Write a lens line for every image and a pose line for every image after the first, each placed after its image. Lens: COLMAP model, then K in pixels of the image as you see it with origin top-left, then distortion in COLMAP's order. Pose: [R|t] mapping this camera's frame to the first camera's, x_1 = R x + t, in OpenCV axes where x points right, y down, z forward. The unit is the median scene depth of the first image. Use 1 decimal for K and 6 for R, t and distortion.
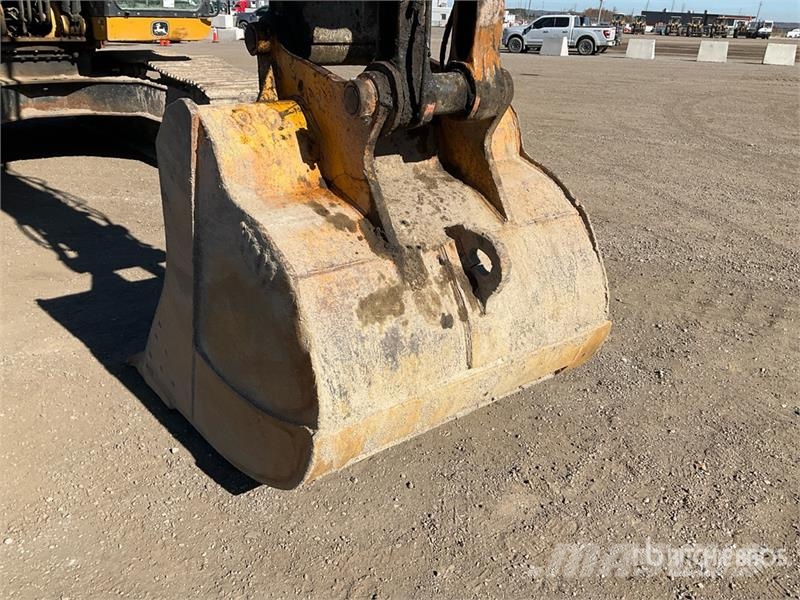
lens RADIAL K [[667.3, 0, 400.0], [0, 667.3, 300.0], [0, 0, 1]] dist [0.006570, -0.022618]
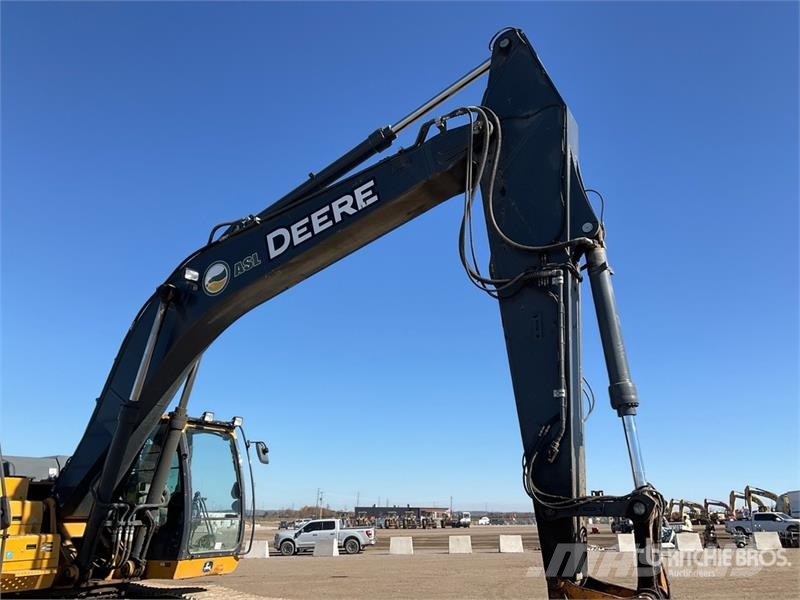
lens RADIAL K [[652.6, 0, 402.8], [0, 652.6, 297.9], [0, 0, 1]] dist [0.088514, -0.169617]
pose [[0.922116, 0.084588, 0.377554, -0.097158], [0.185692, 0.759332, -0.623645, 0.008796], [-0.339442, 0.645182, 0.684485, -0.053062]]
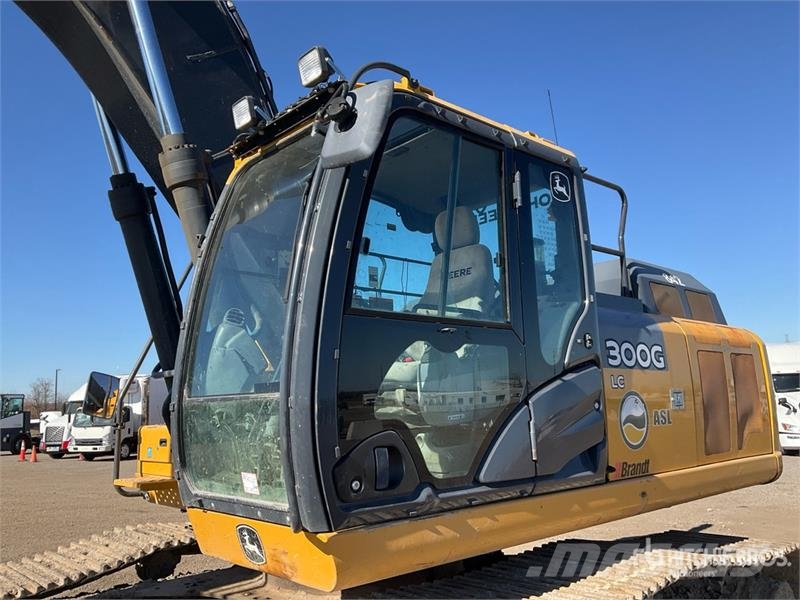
lens RADIAL K [[658.4, 0, 400.0], [0, 658.4, 300.0], [0, 0, 1]] dist [0.091983, -0.182919]
pose [[0.084494, -0.179182, -0.980181, 0.010110], [-0.360225, 0.911673, -0.197711, -0.089787], [0.929031, 0.369791, 0.012485, 0.187060]]
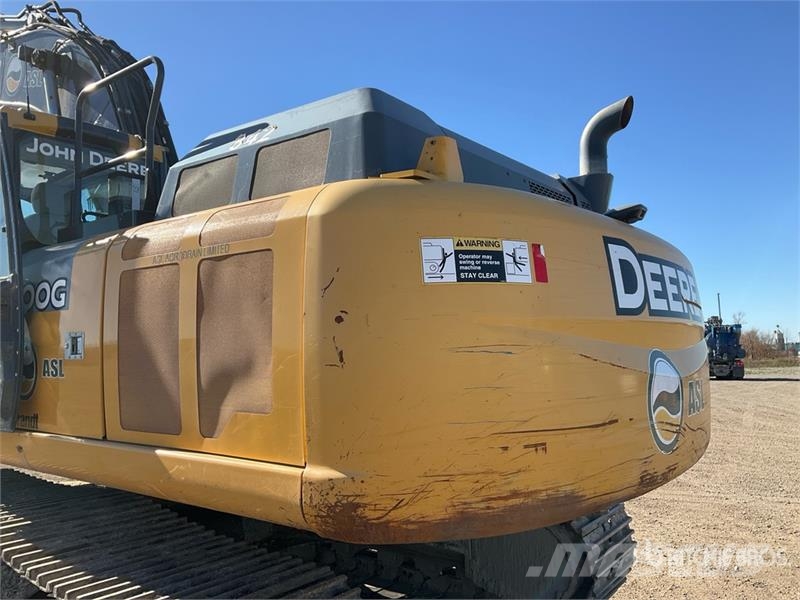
lens RADIAL K [[652.6, 0, 402.8], [0, 652.6, 297.9], [0, 0, 1]] dist [0.088514, -0.169617]
pose [[-0.964436, -0.025754, -0.263057, -0.114342], [-0.106404, 0.948864, 0.297212, -0.147596], [0.241951, 0.314632, -0.917860, 0.320627]]
